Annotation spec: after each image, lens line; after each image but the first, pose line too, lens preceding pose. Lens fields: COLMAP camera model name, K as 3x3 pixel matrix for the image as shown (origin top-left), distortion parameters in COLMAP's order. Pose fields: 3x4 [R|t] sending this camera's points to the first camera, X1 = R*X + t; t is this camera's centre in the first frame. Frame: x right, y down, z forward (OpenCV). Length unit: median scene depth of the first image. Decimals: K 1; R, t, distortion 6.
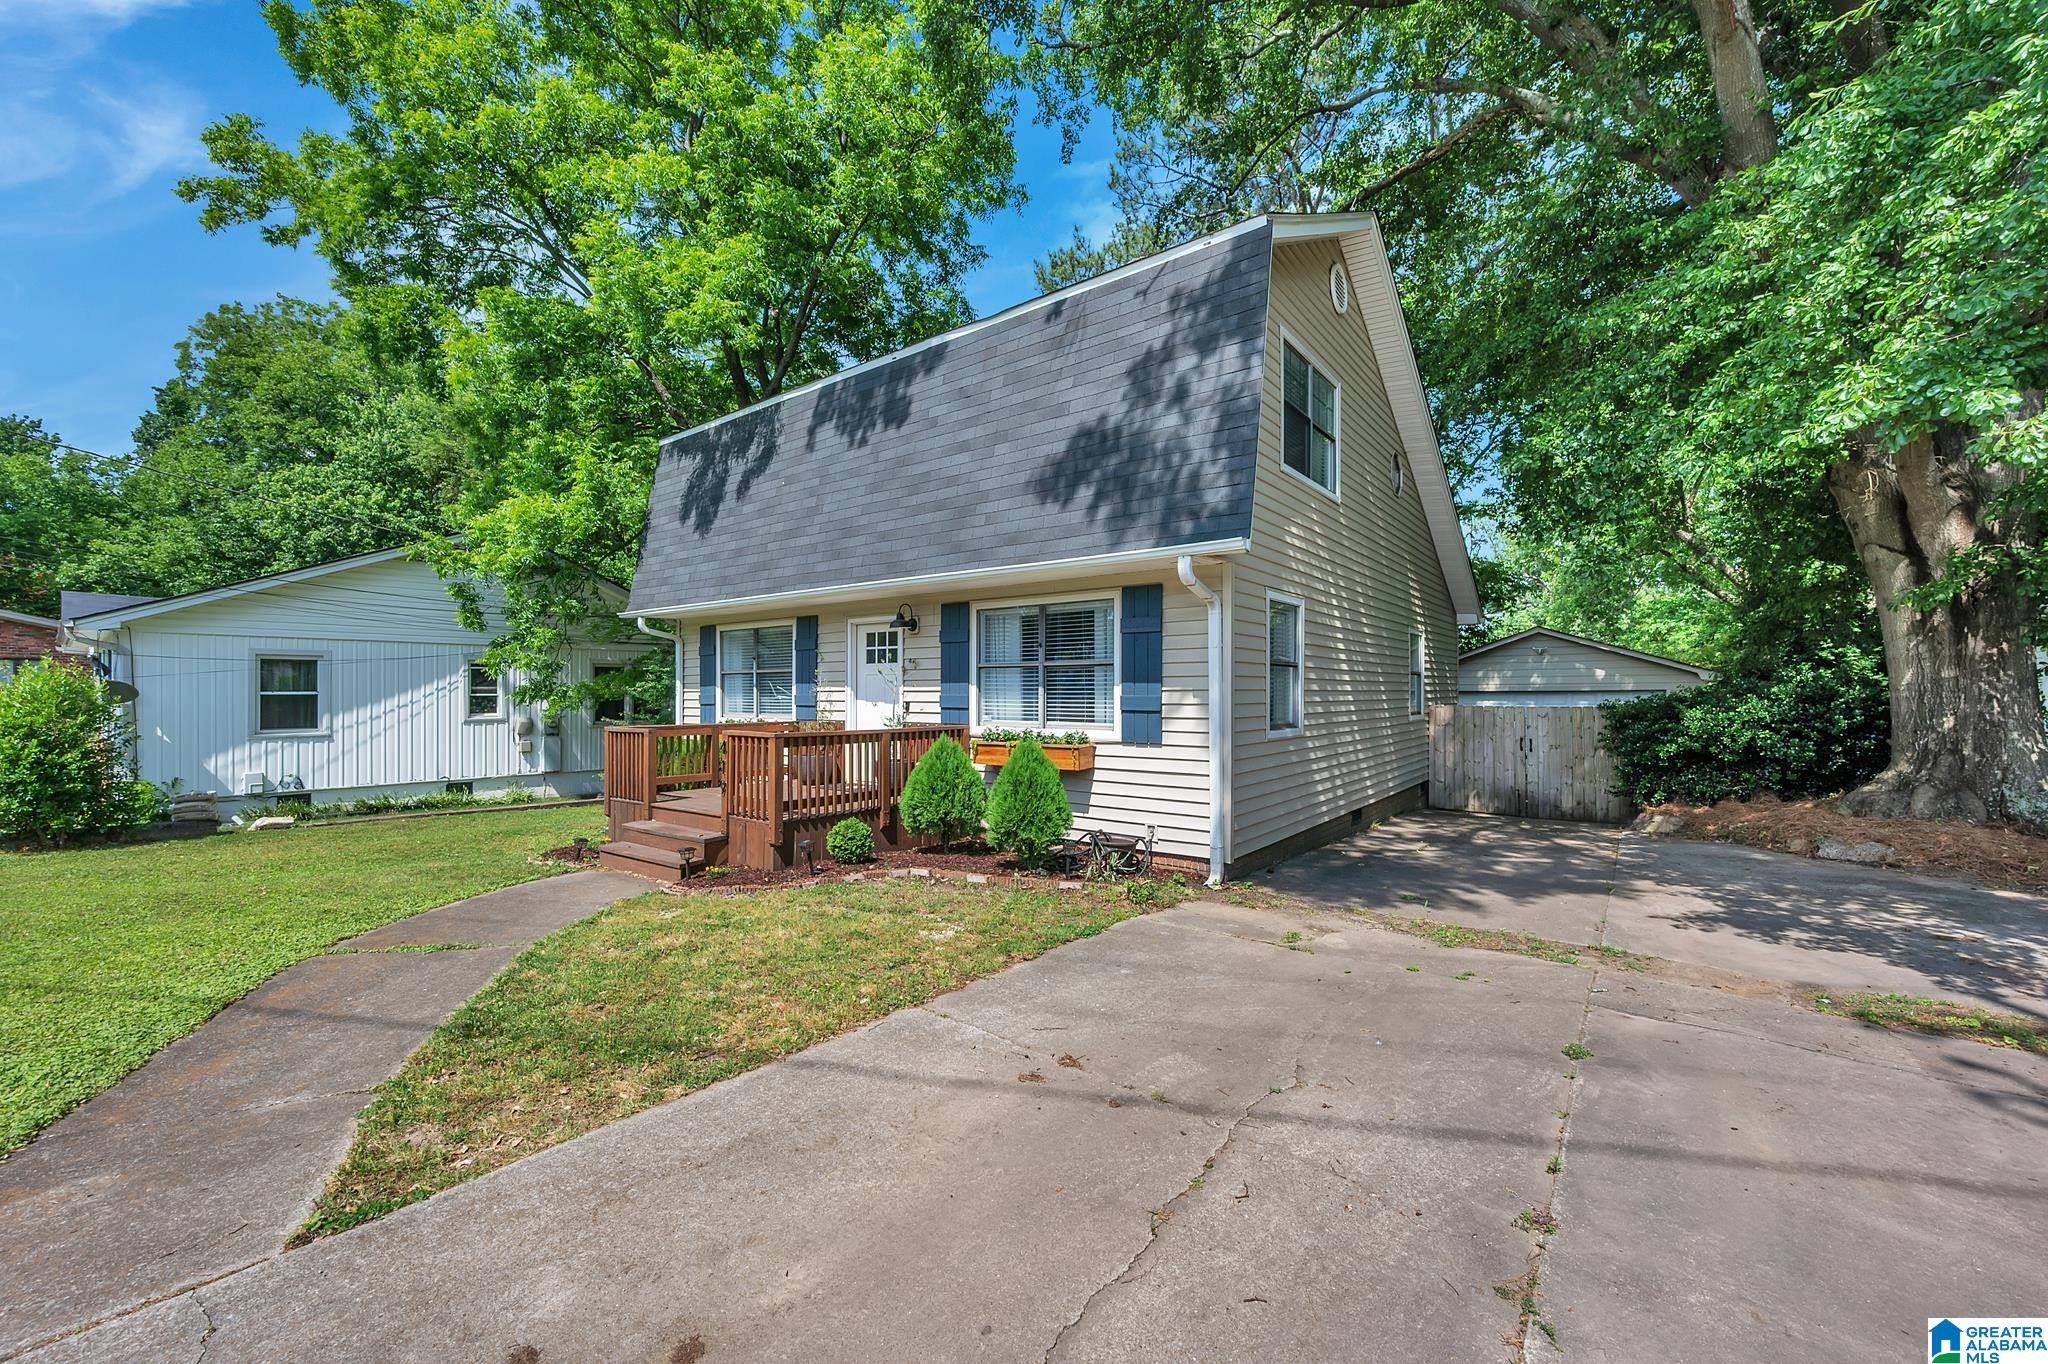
lens RADIAL K [[799.1, 0, 1025.8], [0, 799.1, 690.4], [0, 0, 1]] dist [0.000196, -0.000038]
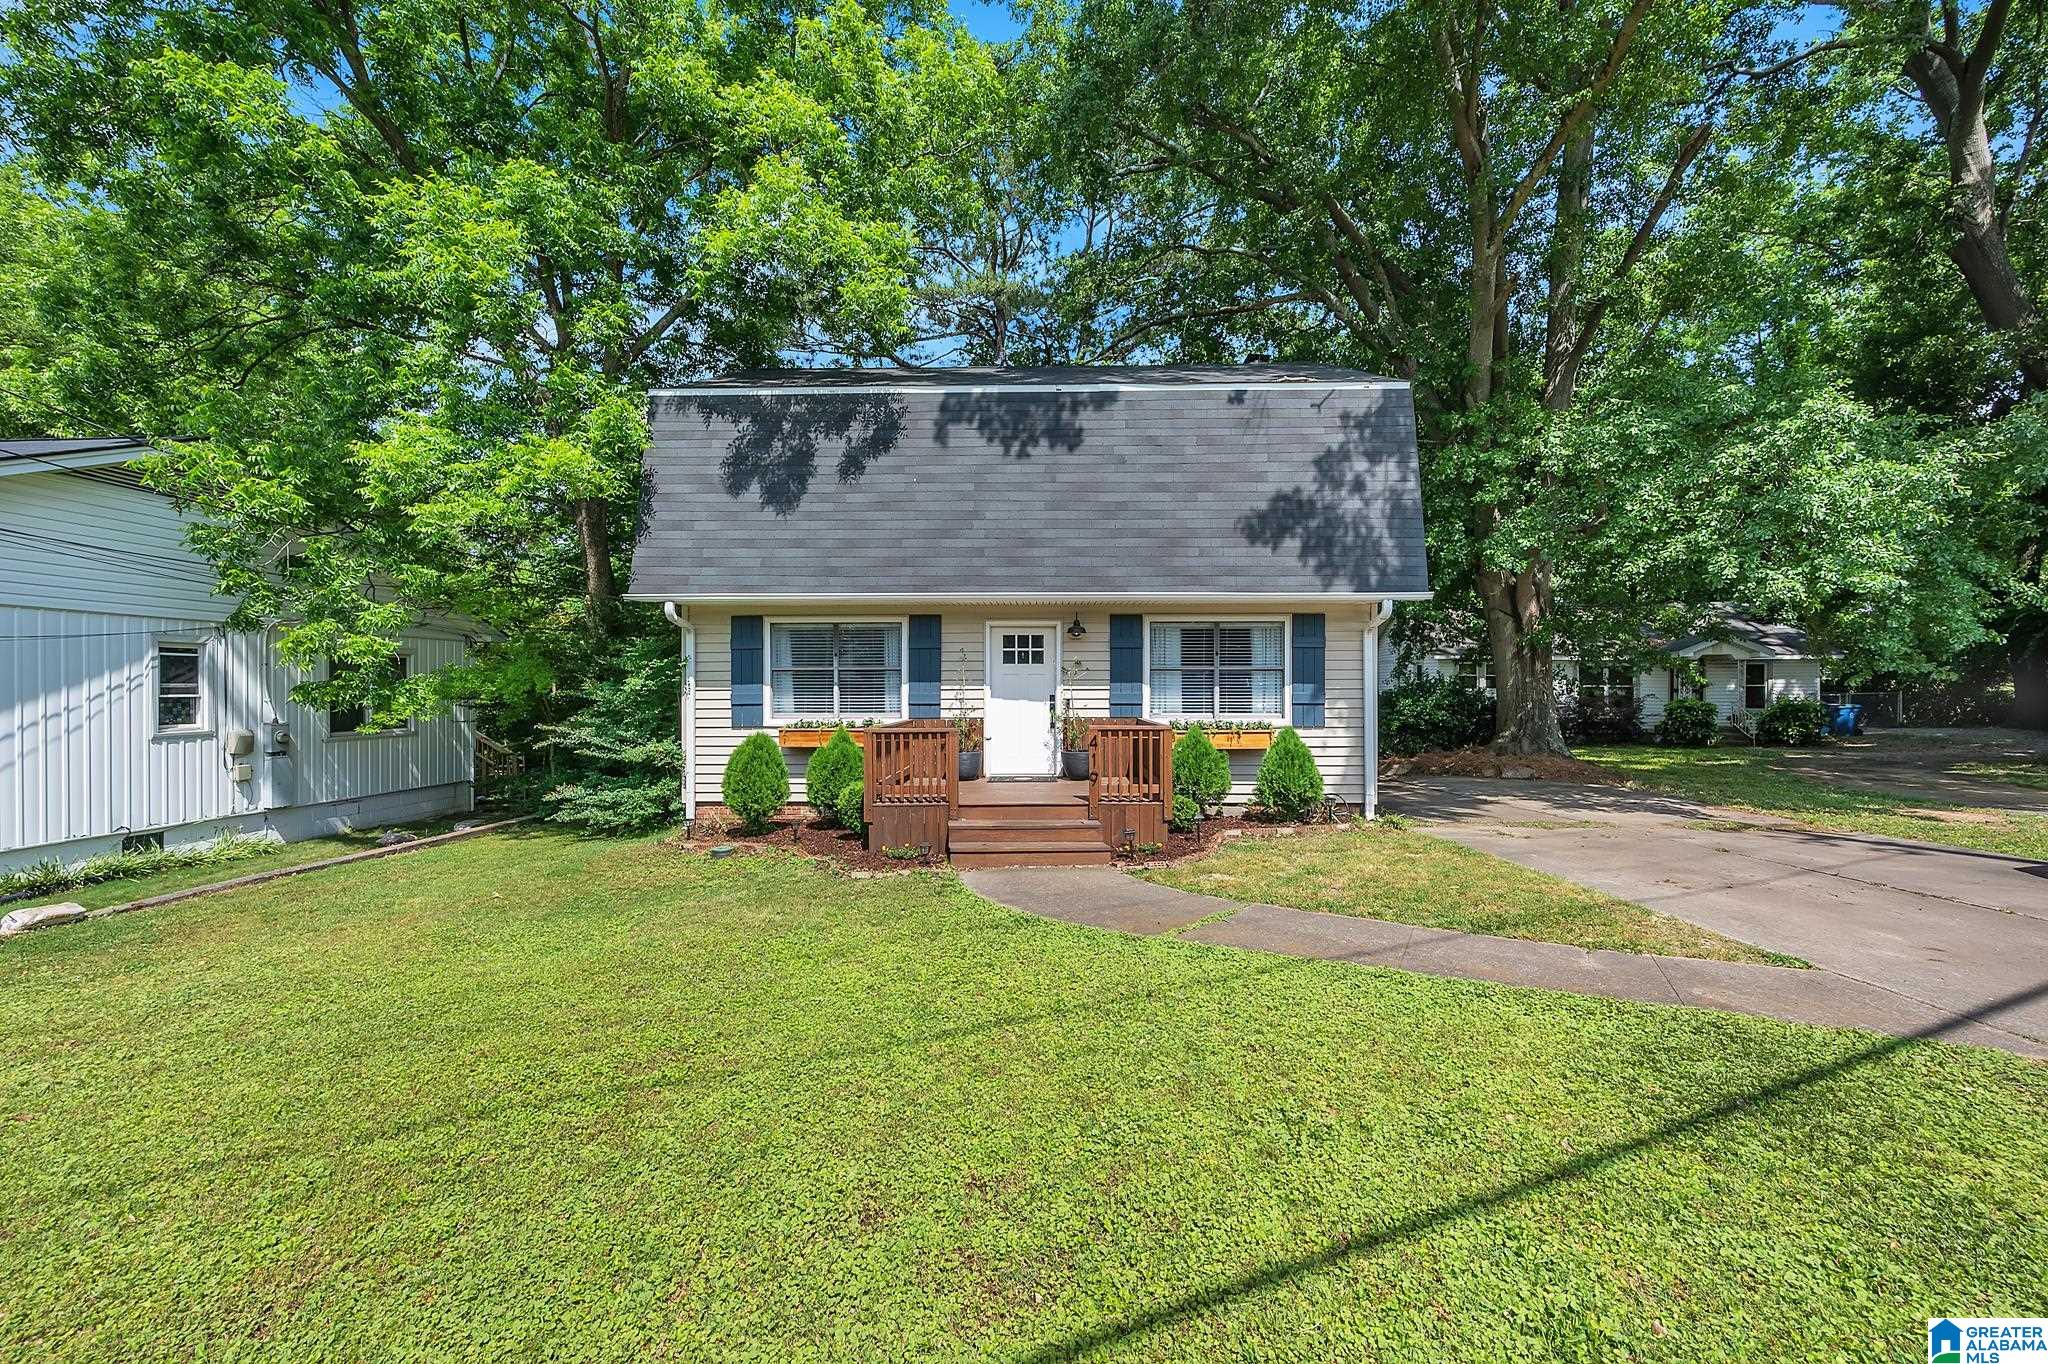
lens RADIAL K [[799.1, 0, 1026.1], [0, 799.1, 688.8], [0, 0, 1]] dist [0.000196, -0.000038]
pose [[0.807151, -0.000250, 0.590345, -0.927852], [-0.000400, 0.999999, 0.000971, -0.001338], [-0.590345, -0.001020, 0.807150, 0.143059]]
